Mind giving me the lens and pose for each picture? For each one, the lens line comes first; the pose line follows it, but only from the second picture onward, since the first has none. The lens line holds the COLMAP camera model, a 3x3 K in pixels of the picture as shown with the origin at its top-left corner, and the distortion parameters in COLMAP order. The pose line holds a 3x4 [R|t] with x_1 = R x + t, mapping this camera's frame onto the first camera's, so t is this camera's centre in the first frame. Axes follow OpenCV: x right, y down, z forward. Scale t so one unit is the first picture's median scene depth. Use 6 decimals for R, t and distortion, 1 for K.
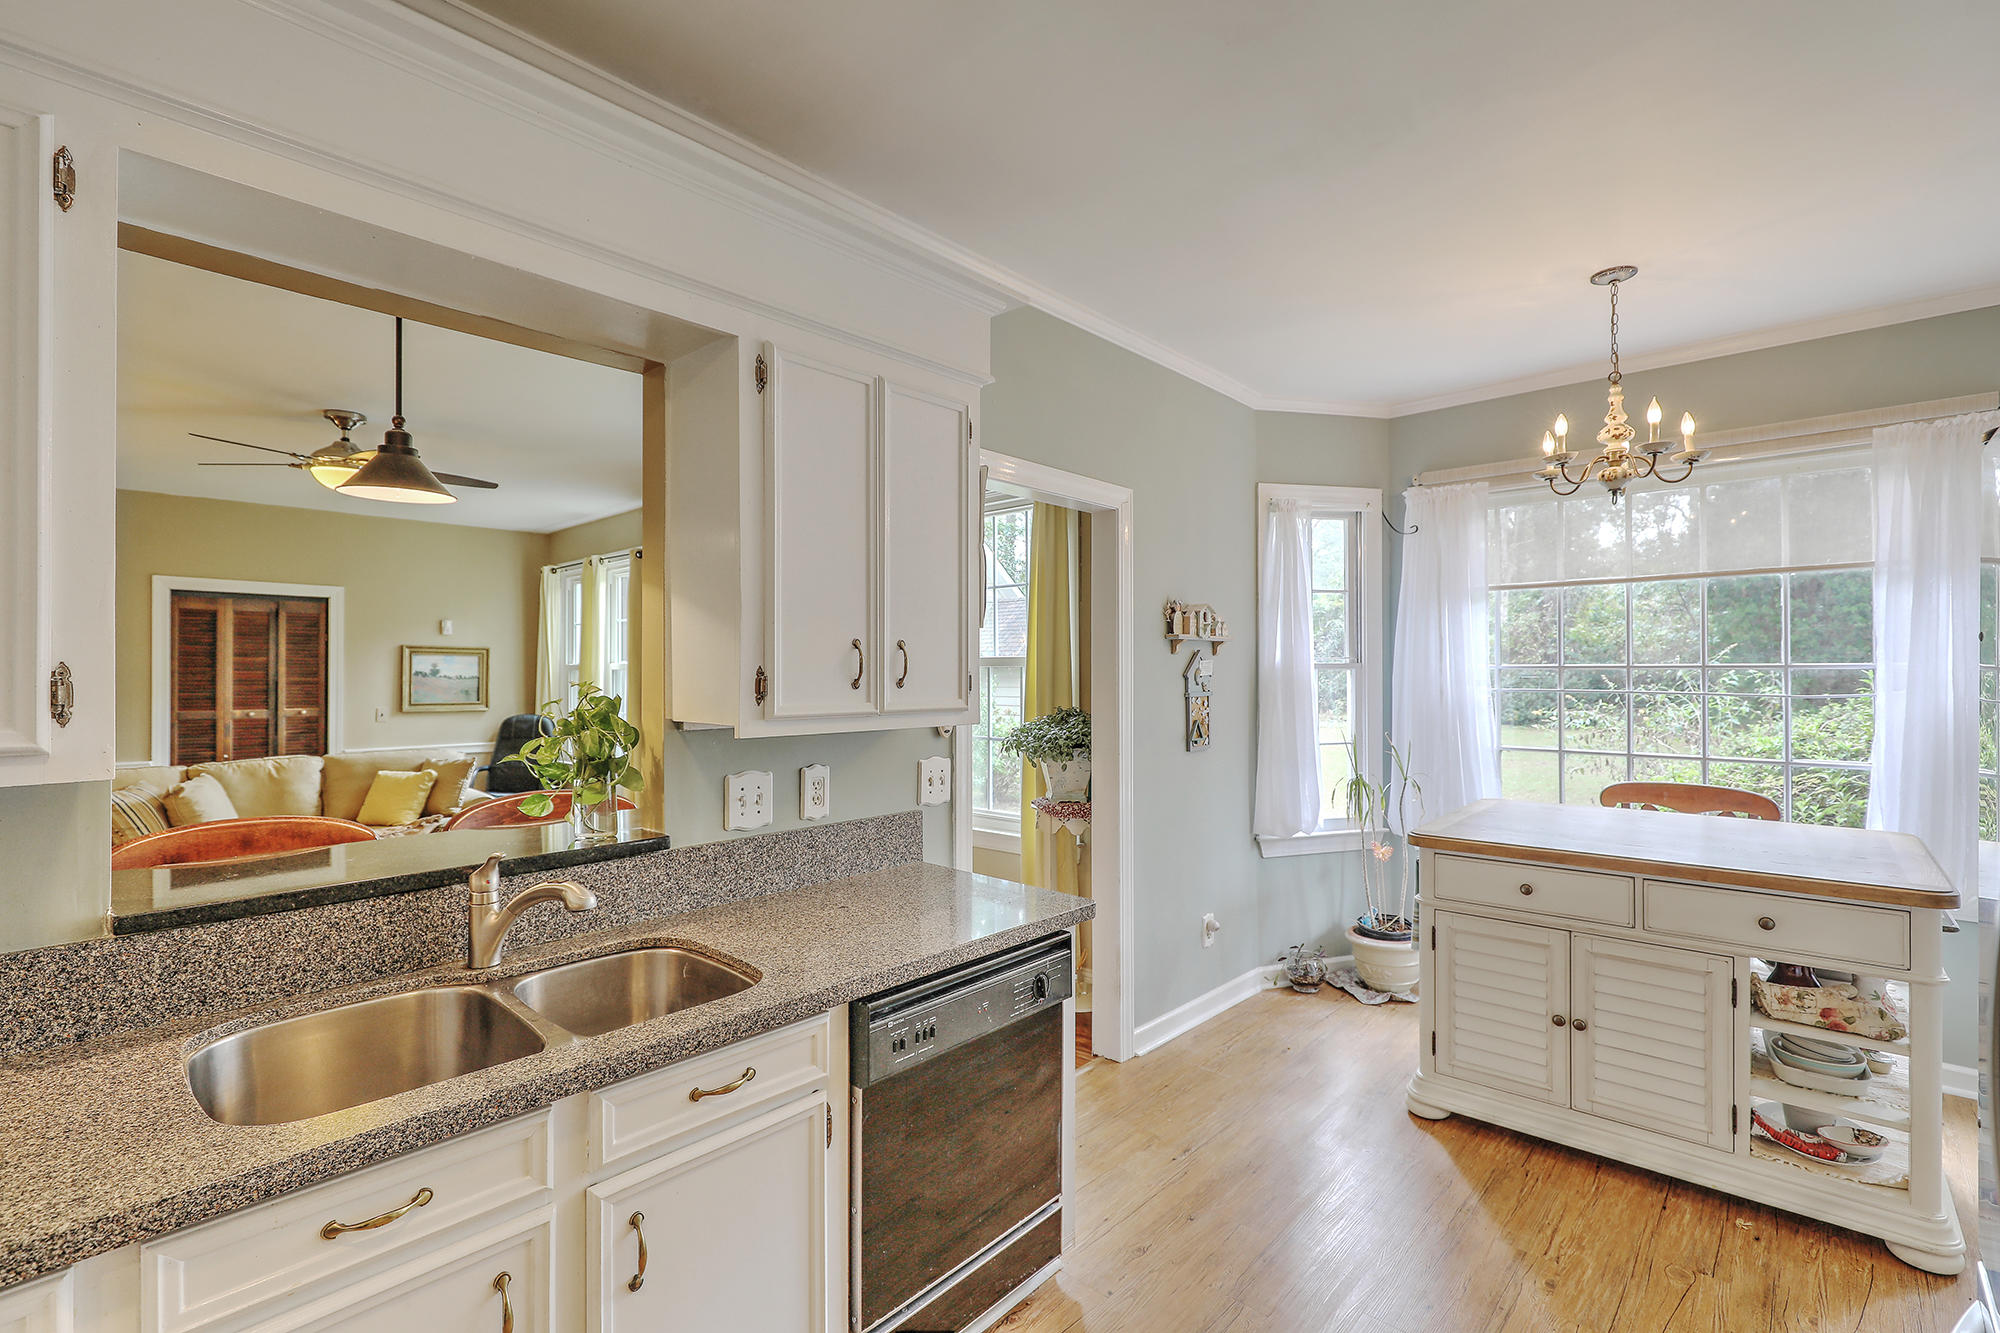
lens RADIAL K [[903.9, 0, 1004.8], [0, 903.9, 672.1], [0, 0, 1]] dist [0.003457, -0.001297]
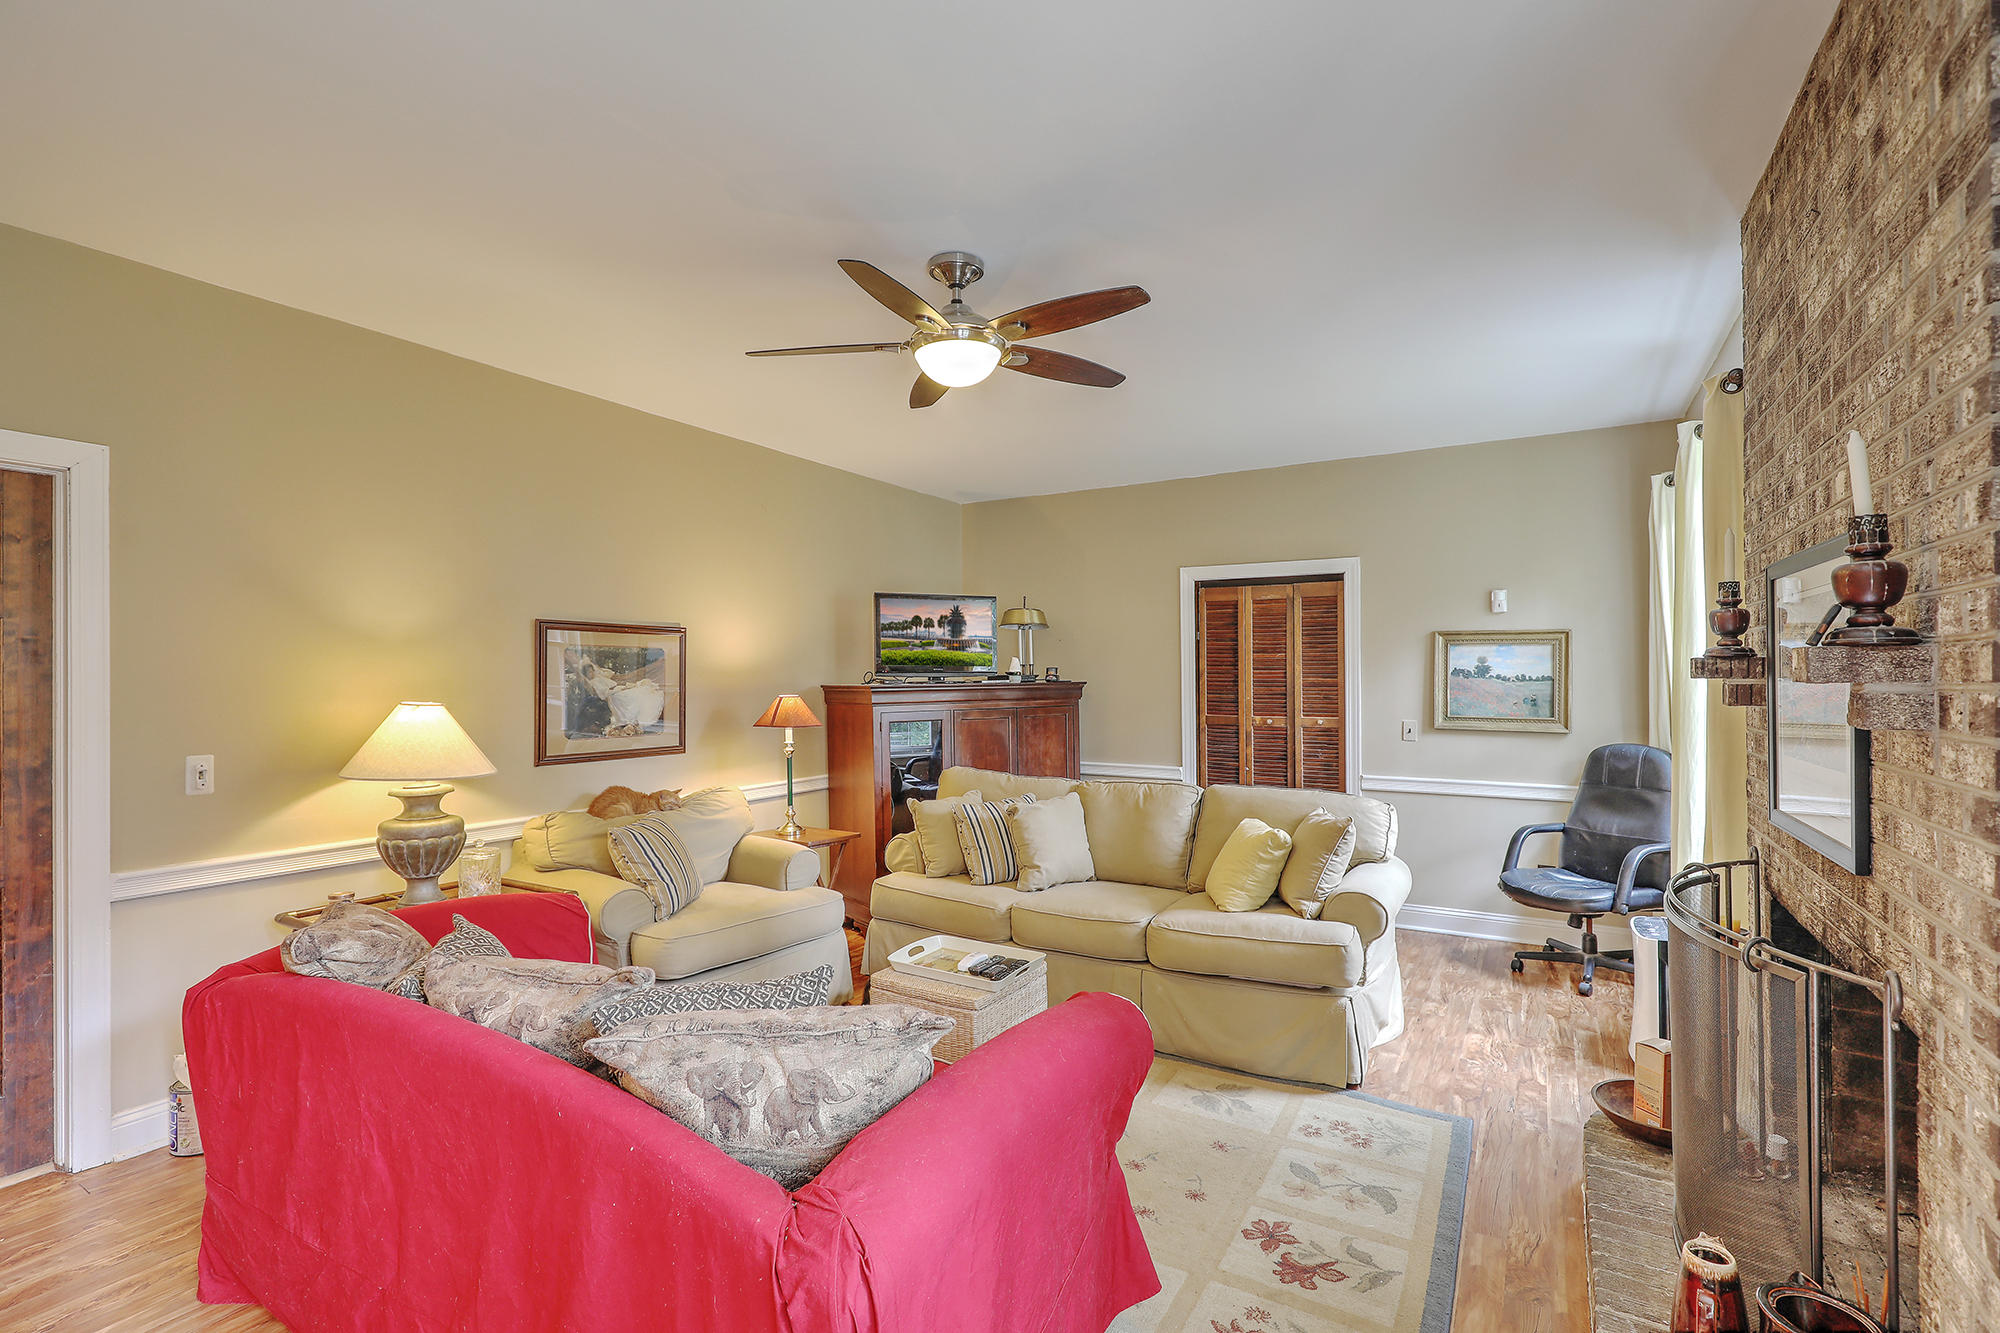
lens RADIAL K [[903.9, 0, 1008.0], [0, 903.9, 669.4], [0, 0, 1]] dist [0.003457, -0.001297]
pose [[0.211550, -0.008739, -0.977328, -0.126353], [0.002481, 0.999962, -0.008405, 0.008404], [0.977364, -0.000647, 0.211564, 1.107106]]
